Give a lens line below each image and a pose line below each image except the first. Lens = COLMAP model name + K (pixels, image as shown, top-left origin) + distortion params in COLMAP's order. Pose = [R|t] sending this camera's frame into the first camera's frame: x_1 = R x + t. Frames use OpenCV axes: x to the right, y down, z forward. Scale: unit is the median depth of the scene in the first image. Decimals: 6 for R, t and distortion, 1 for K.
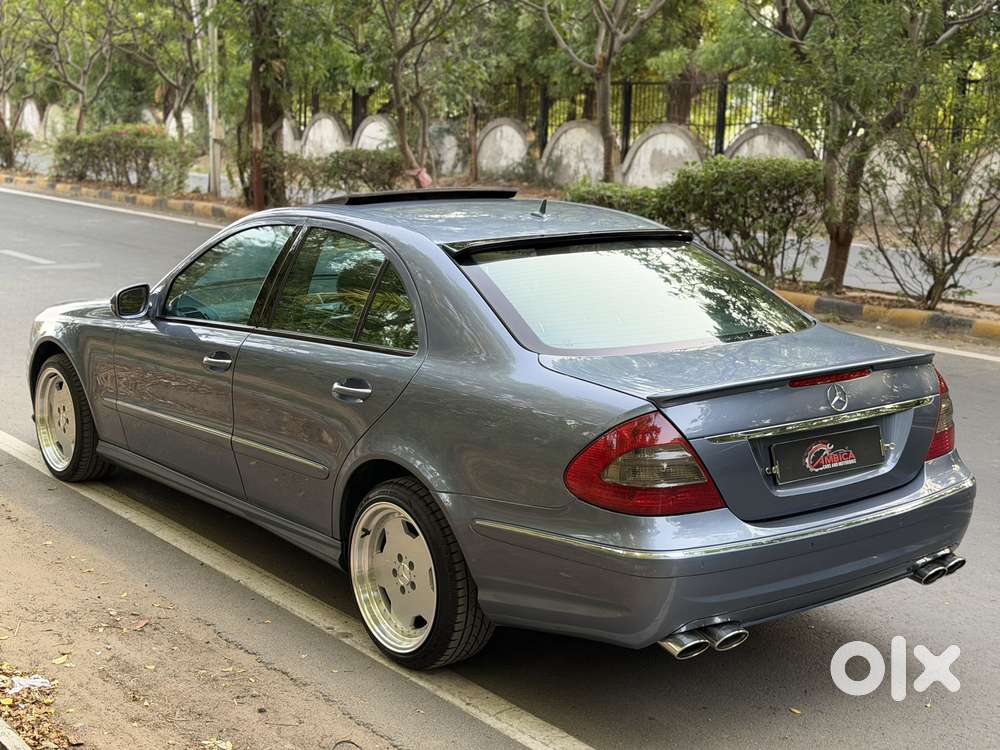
lens RADIAL K [[1386.6, 0, 499.1], [0, 1386.6, 378.7], [0, 0, 1]] dist [0.103352, 0.000000]
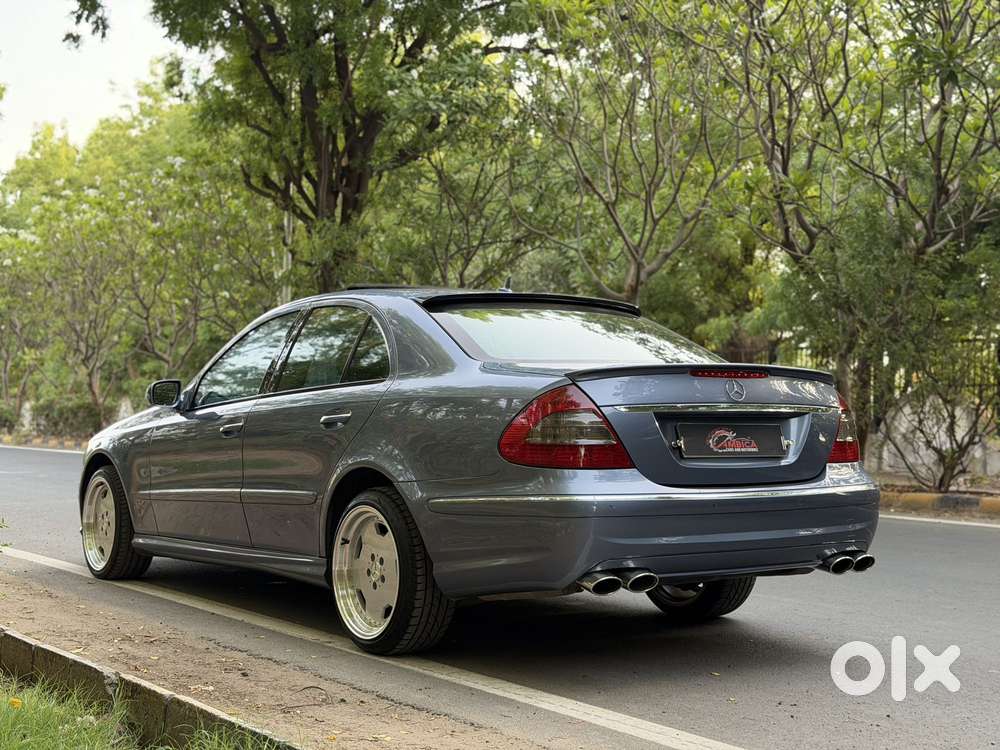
lens RADIAL K [[1386.6, 0, 495.6], [0, 1386.6, 378.0], [0, 0, 1]] dist [0.103352, 0.000000]
pose [[0.998083, -0.016765, -0.059583, 0.093186], [0.003301, 0.975665, -0.219243, 0.219190], [0.061808, 0.218626, 0.973849, -0.131246]]
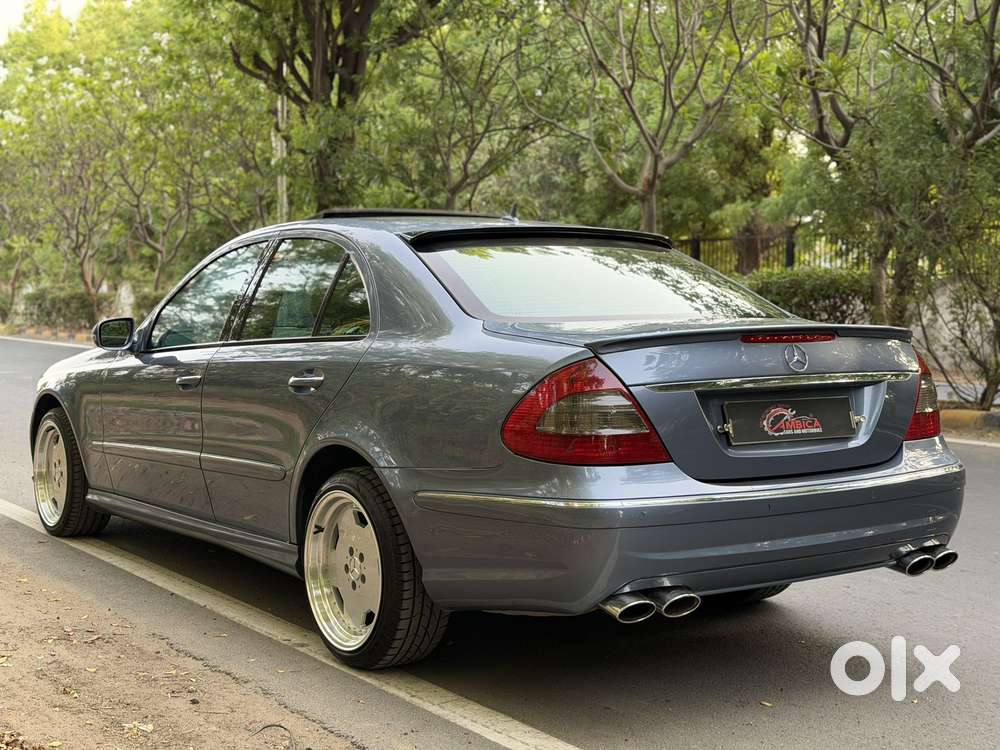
lens RADIAL K [[1386.6, 0, 496.0], [0, 1386.6, 377.8], [0, 0, 1]] dist [0.103352, 0.000000]
pose [[0.997743, -0.012412, -0.065993, 0.085434], [0.003574, 0.991192, -0.132382, 0.127667], [0.067054, 0.131847, 0.988999, 0.044740]]
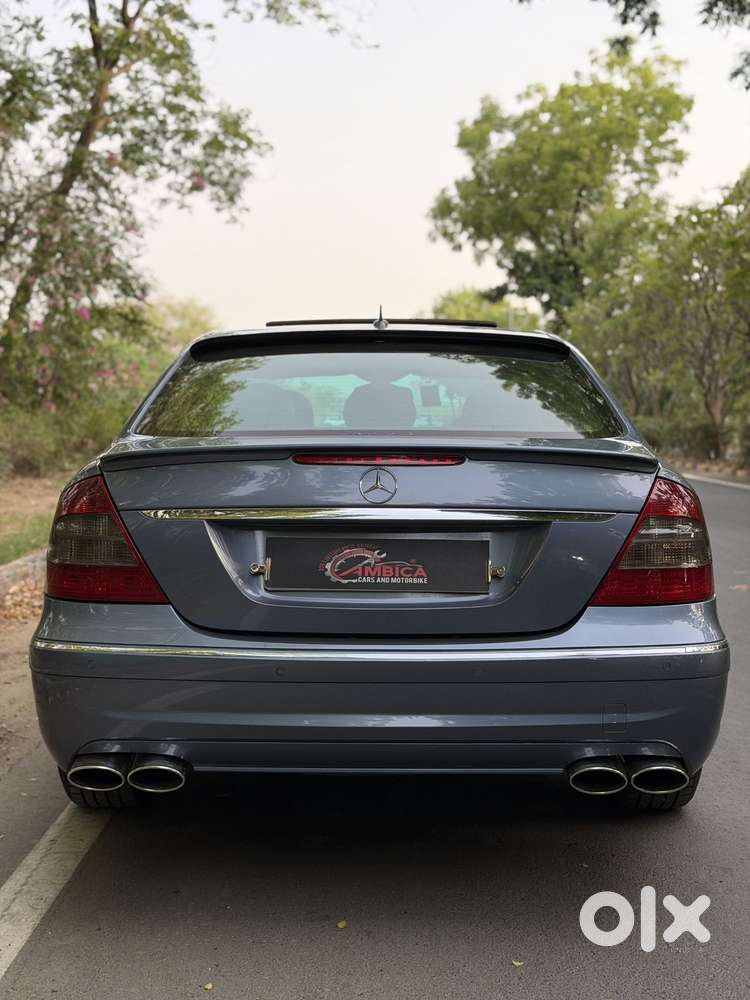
lens RADIAL K [[1386.6, 0, 381.0], [0, 1386.6, 498.7], [0, 0, 1]] dist [0.103352, 0.000000]
pose [[0.772917, 0.015650, -0.634314, 0.596676], [-0.108177, 0.988310, -0.107430, 0.083488], [0.625217, 0.151652, 0.765575, 0.373619]]
